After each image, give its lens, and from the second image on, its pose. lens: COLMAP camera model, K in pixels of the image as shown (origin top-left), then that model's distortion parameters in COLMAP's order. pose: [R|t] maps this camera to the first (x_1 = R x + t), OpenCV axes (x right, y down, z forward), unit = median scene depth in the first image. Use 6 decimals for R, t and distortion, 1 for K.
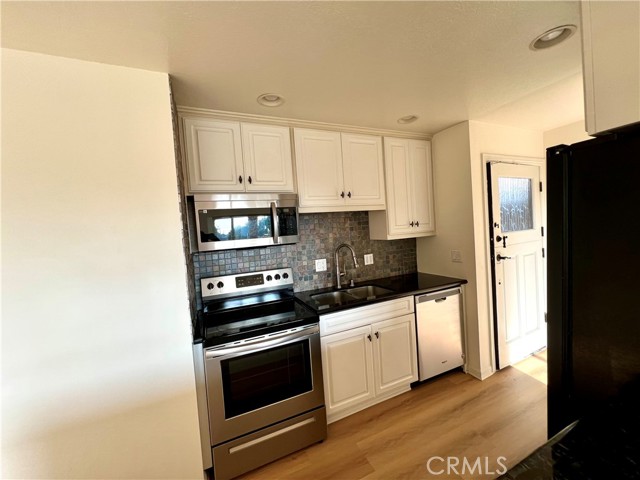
lens RADIAL K [[256.9, 0, 320.0], [0, 256.9, 240.0], [0, 0, 1]] dist [-0.002066, -0.000162]
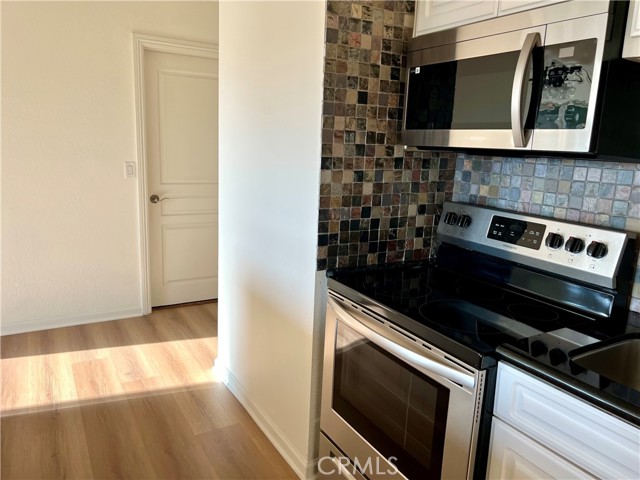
lens RADIAL K [[487.4, 0, 320.0], [0, 487.4, 240.0], [0, 0, 1]] dist [0.026498, -0.005436]
pose [[0.120753, 0.276592, -0.953370, 0.423195], [-0.088080, 0.959595, 0.267242, -0.019329], [0.988767, 0.051703, 0.140236, 0.482209]]
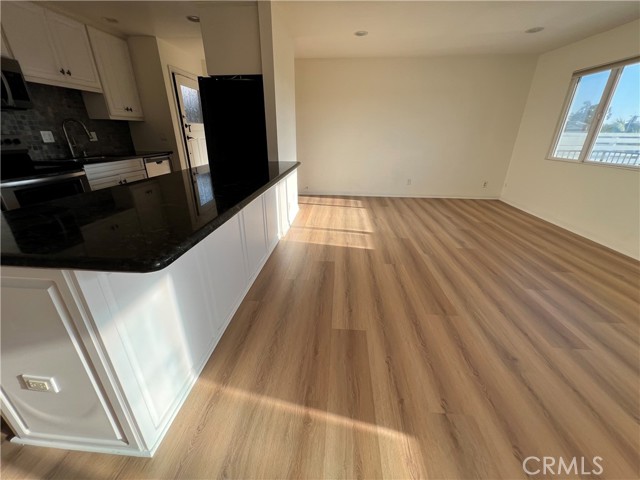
lens RADIAL K [[256.9, 0, 320.0], [0, 256.9, 240.0], [0, 0, 1]] dist [-0.002066, -0.000162]
pose [[0.479533, -0.272528, 0.834132, -0.501786], [-0.005914, 0.949527, 0.313629, 0.173753], [-0.877504, -0.155328, 0.453718, -0.665812]]
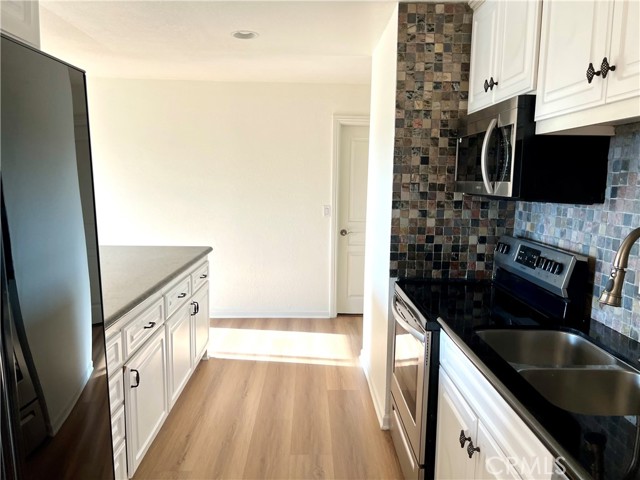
lens RADIAL K [[487.4, 0, 320.0], [0, 487.4, 240.0], [0, 0, 1]] dist [0.026498, -0.005436]
pose [[-0.386875, 0.183140, -0.903763, 0.770014], [-0.021955, 0.977972, 0.207576, -0.081914], [0.921871, 0.100148, -0.374332, 0.852242]]
